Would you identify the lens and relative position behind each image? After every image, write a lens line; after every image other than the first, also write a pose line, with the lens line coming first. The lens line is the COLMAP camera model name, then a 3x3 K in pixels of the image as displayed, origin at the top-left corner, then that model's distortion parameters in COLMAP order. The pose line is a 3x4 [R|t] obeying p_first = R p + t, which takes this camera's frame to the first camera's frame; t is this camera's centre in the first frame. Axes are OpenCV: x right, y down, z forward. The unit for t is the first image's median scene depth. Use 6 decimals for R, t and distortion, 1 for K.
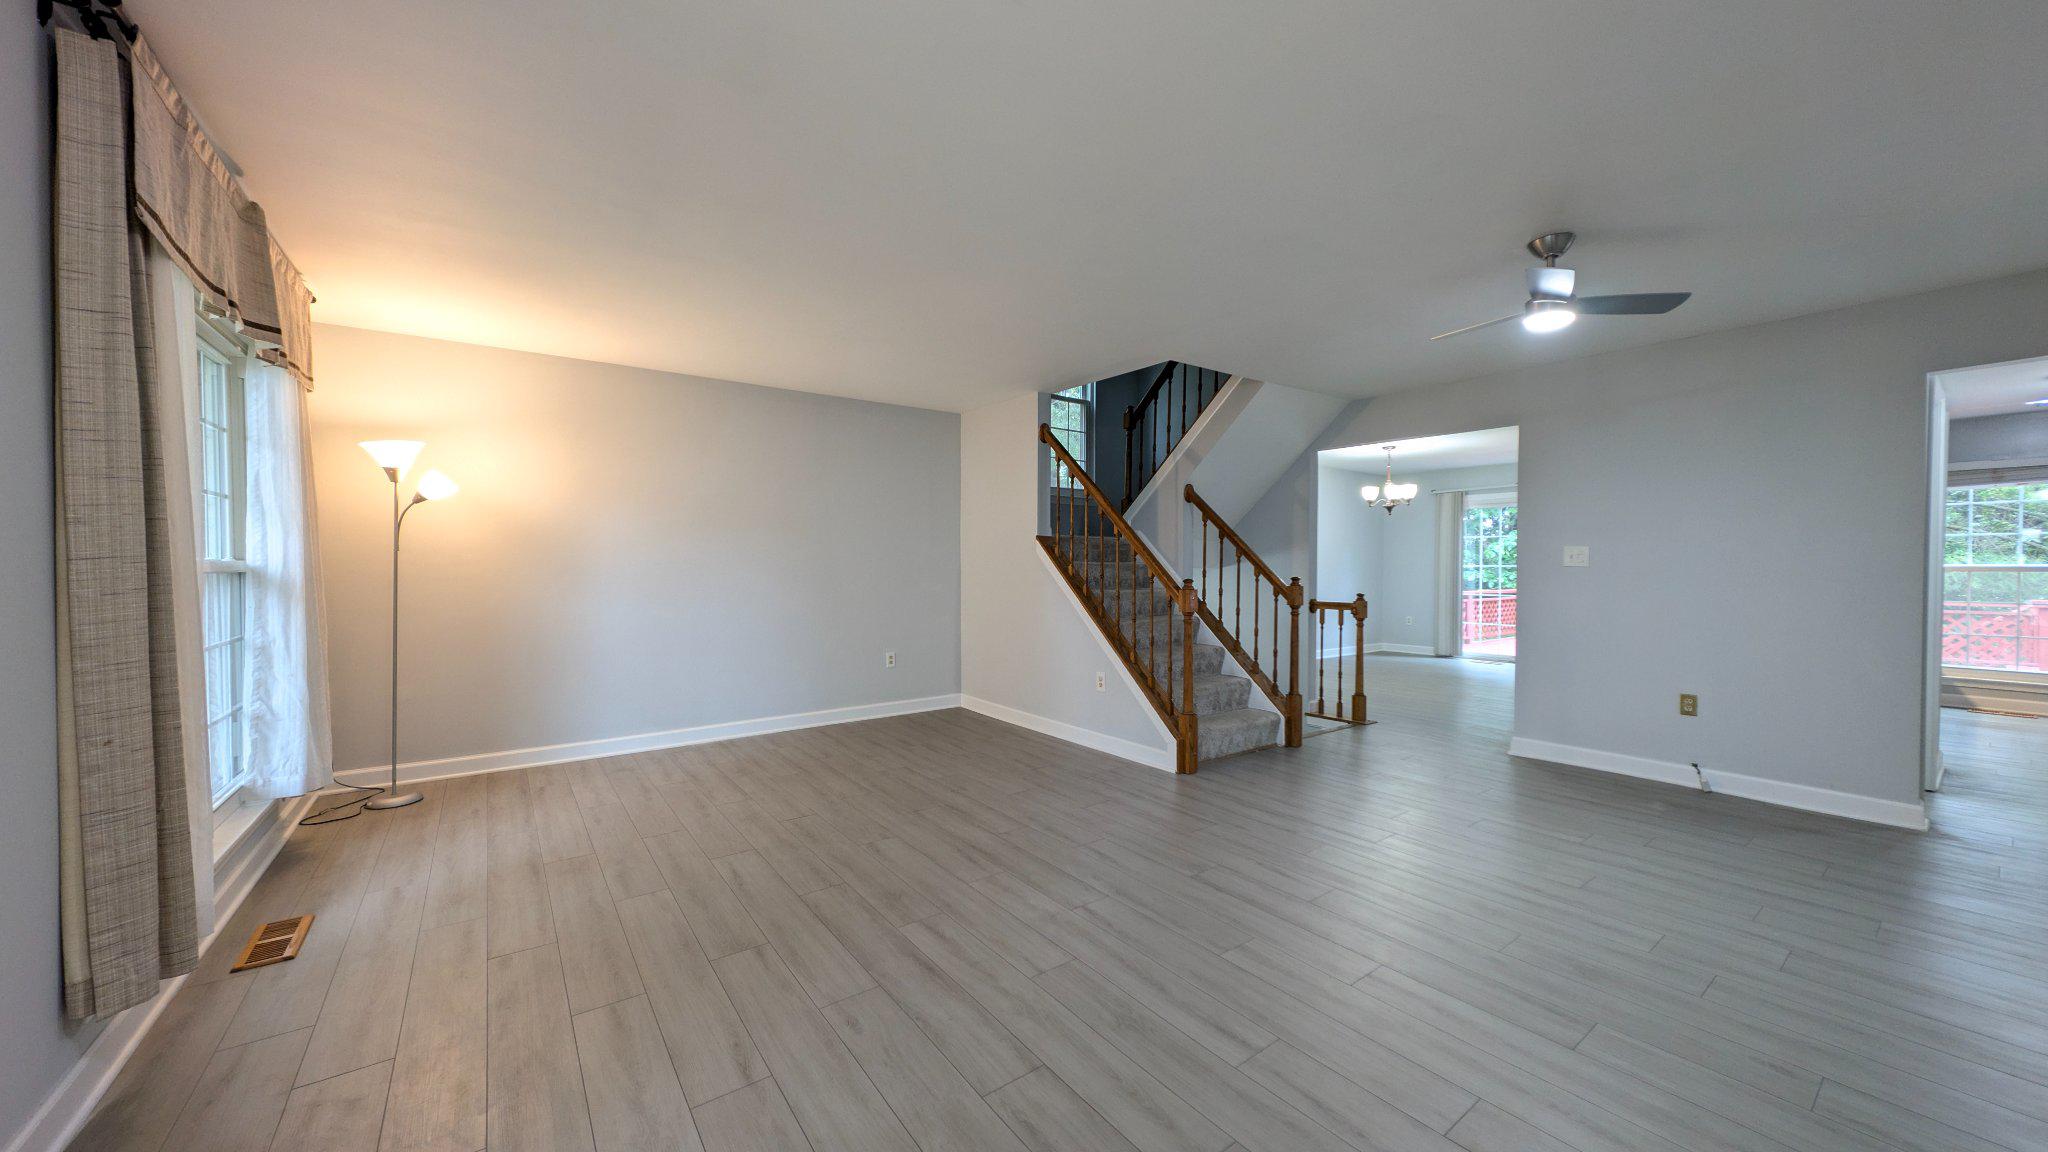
lens RADIAL K [[726.5, 0, 1029.1], [0, 726.5, 575.3], [0, 0, 1]] dist [0.000048, -0.000184]
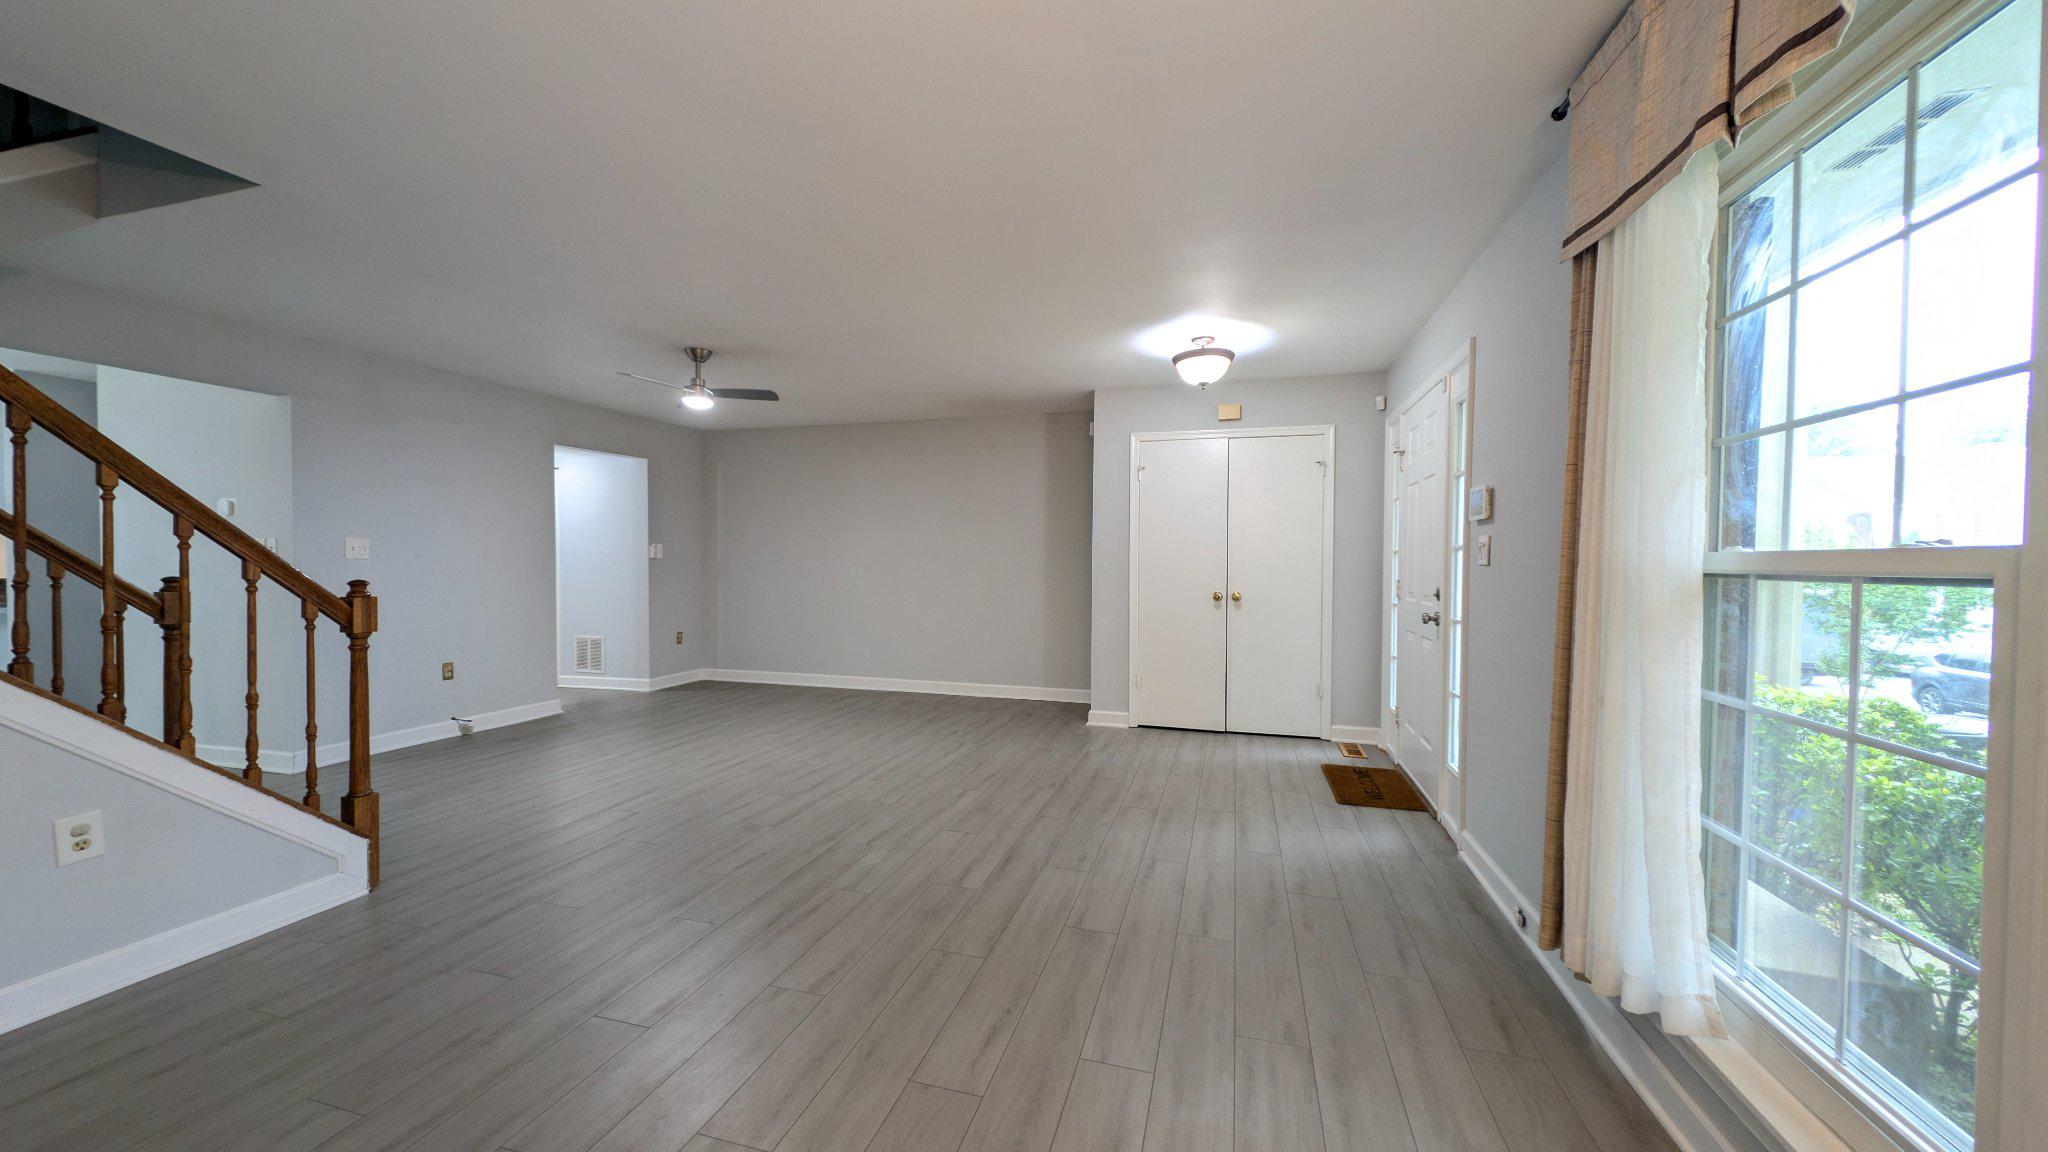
lens RADIAL K [[726.5, 0, 1029.1], [0, 726.5, 575.3], [0, 0, 1]] dist [0.000048, -0.000184]
pose [[-0.609953, -0.022712, 0.792112, -1.063221], [0.007343, 0.999384, 0.034309, -0.030150], [-0.792404, 0.026743, -0.609410, 1.549340]]
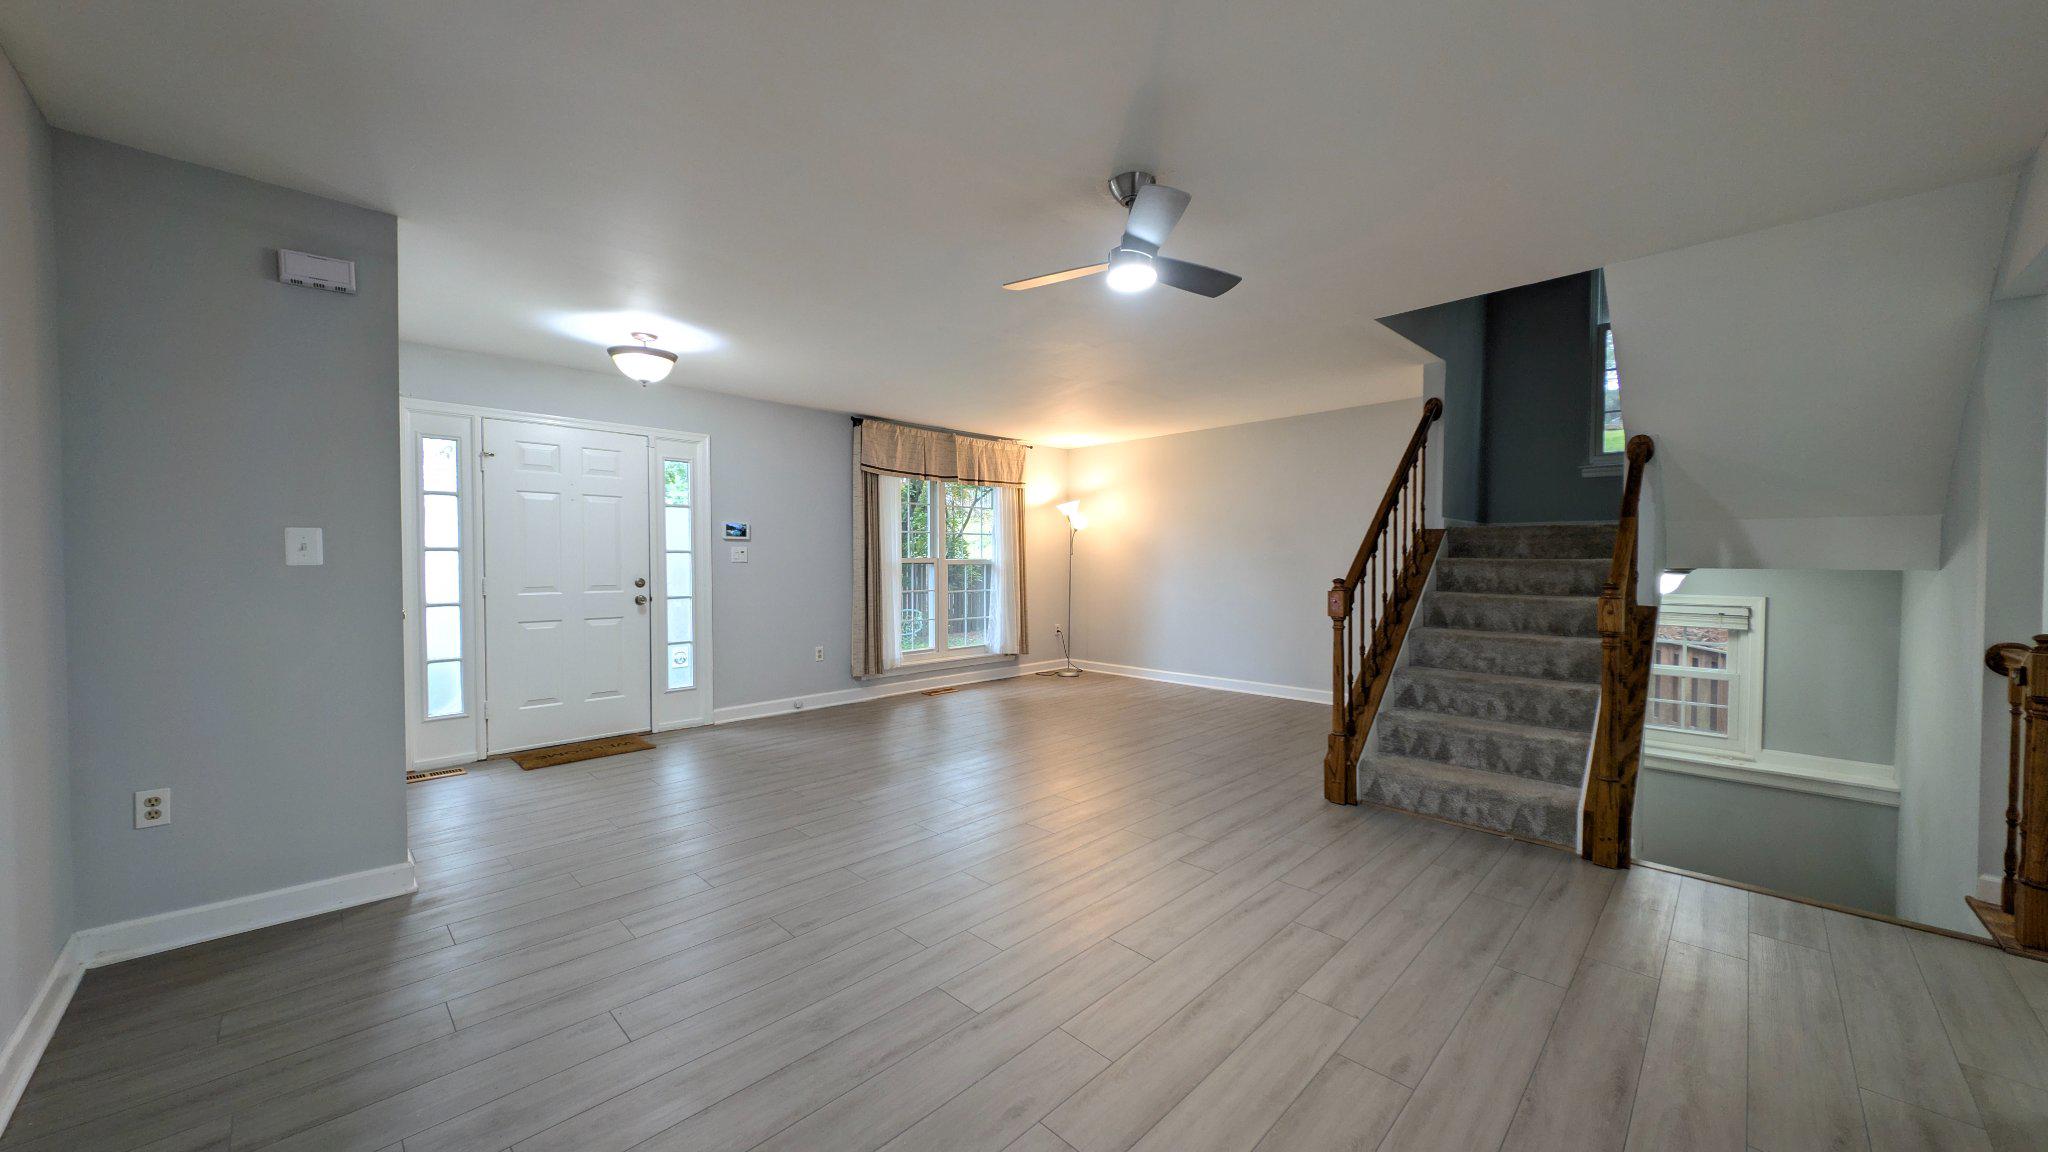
lens RADIAL K [[726.5, 0, 1029.1], [0, 726.5, 575.3], [0, 0, 1]] dist [0.000048, -0.000184]
pose [[0.152900, 0.019396, -0.988051, 1.721747], [-0.016163, 0.999723, 0.017124, -0.013363], [0.988110, 0.013352, 0.153171, 0.839269]]
